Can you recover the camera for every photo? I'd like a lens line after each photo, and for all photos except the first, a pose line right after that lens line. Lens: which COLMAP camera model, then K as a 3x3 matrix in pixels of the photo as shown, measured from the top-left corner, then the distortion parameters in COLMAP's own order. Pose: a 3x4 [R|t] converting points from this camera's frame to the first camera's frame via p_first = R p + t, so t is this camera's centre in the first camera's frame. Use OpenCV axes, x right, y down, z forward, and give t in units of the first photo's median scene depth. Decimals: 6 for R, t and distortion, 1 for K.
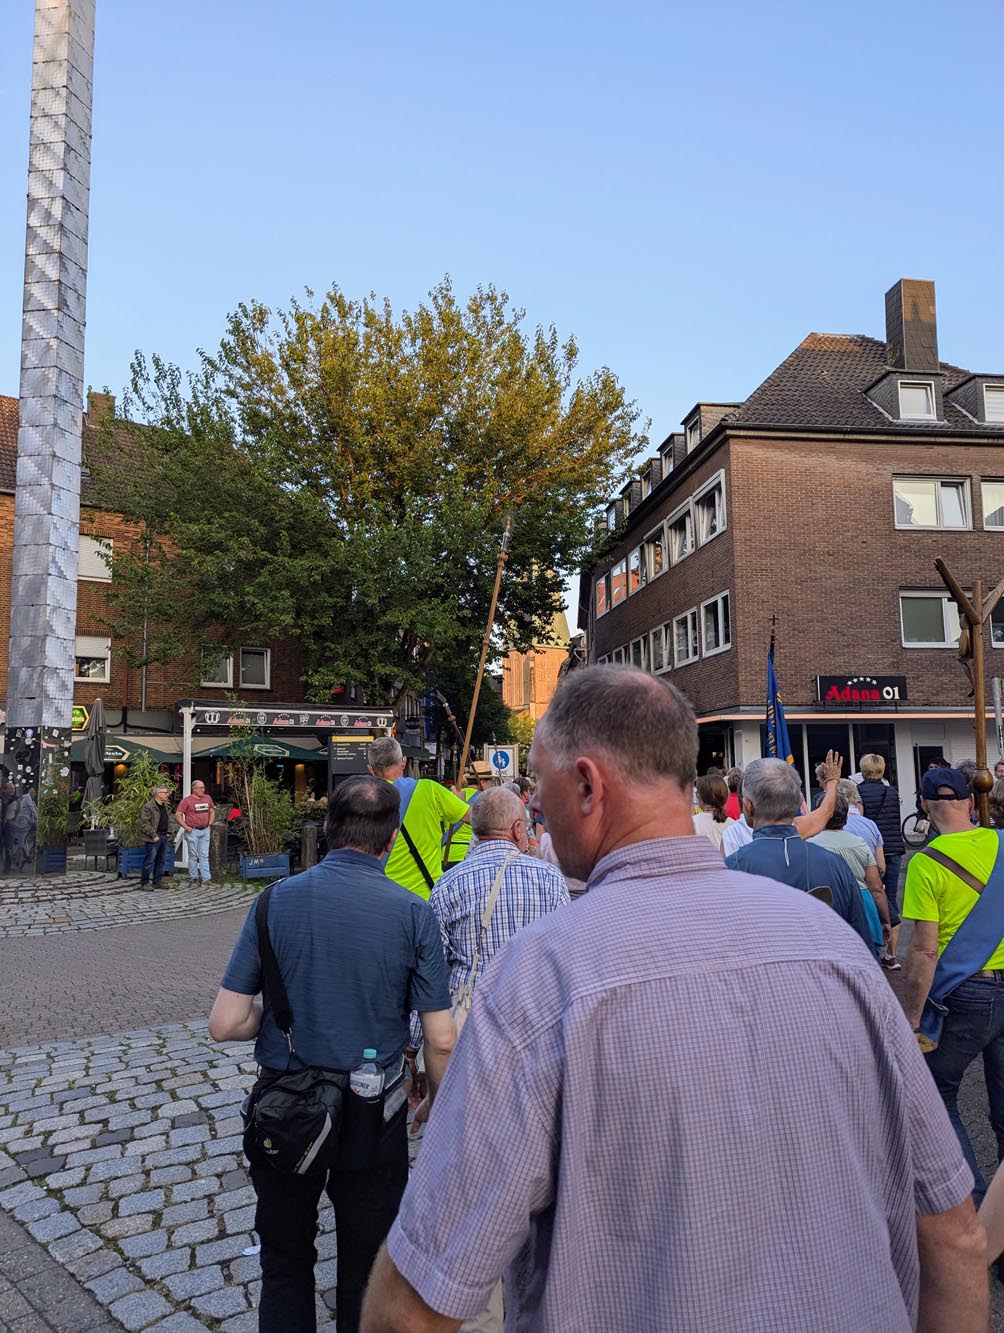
lens RADIAL K [[938.7, 0, 502.0], [0, 938.7, 666.5], [0, 0, 1]] dist [0.001096, 0.000220]
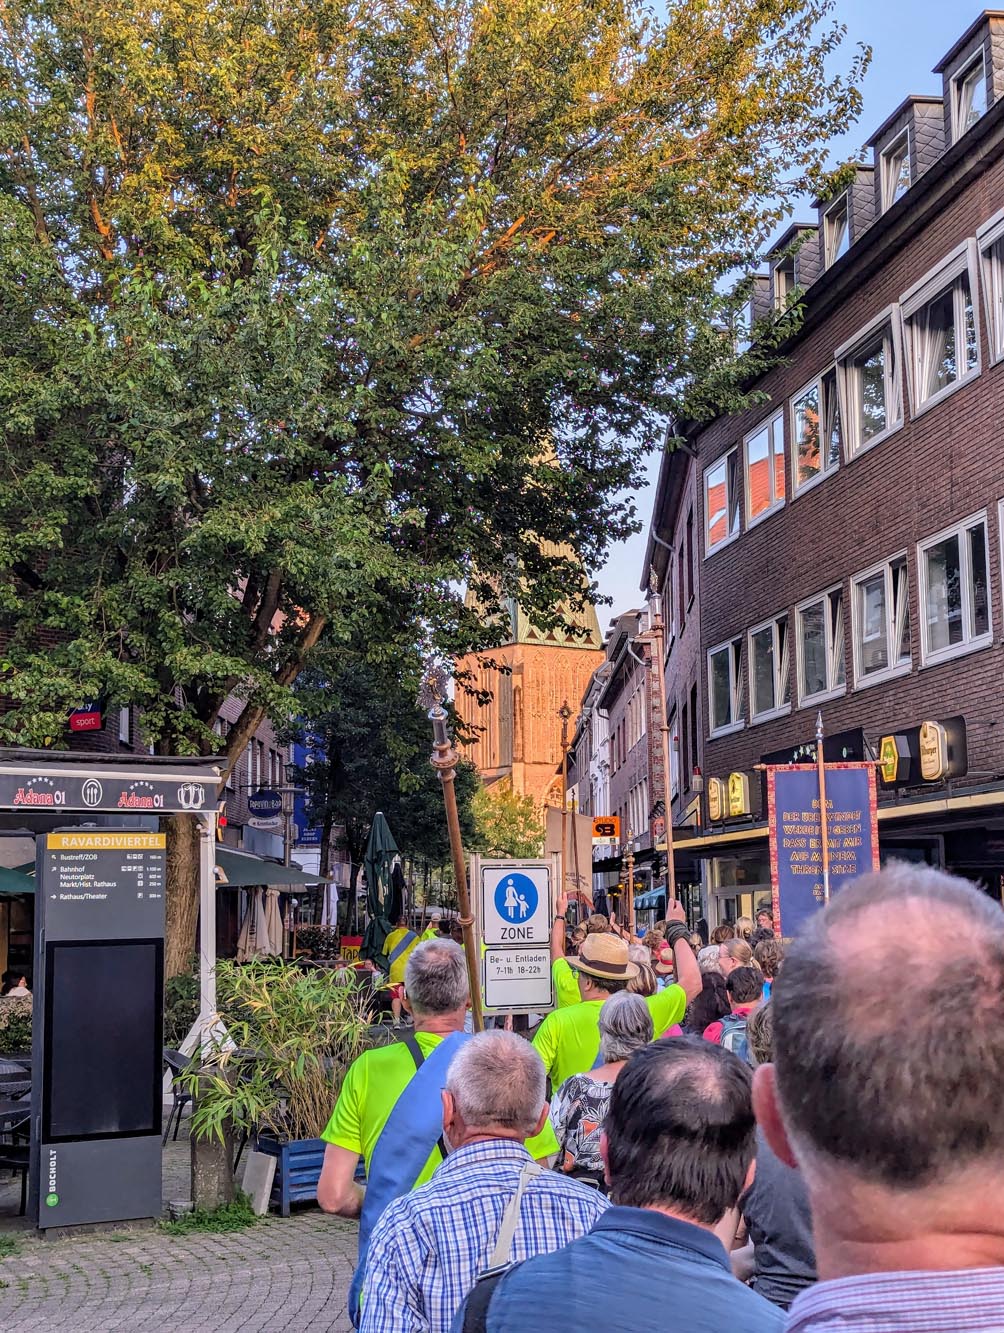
lens RADIAL K [[1728.8, 0, 502.0], [0, 1728.8, 666.5], [0, 0, 1]] dist [0.037968, 0.014003]
pose [[0.998849, 0.007083, 0.047436, -0.031337], [-0.006031, 0.999734, -0.022283, 0.018919], [-0.047581, 0.021971, 0.998626, 0.256546]]
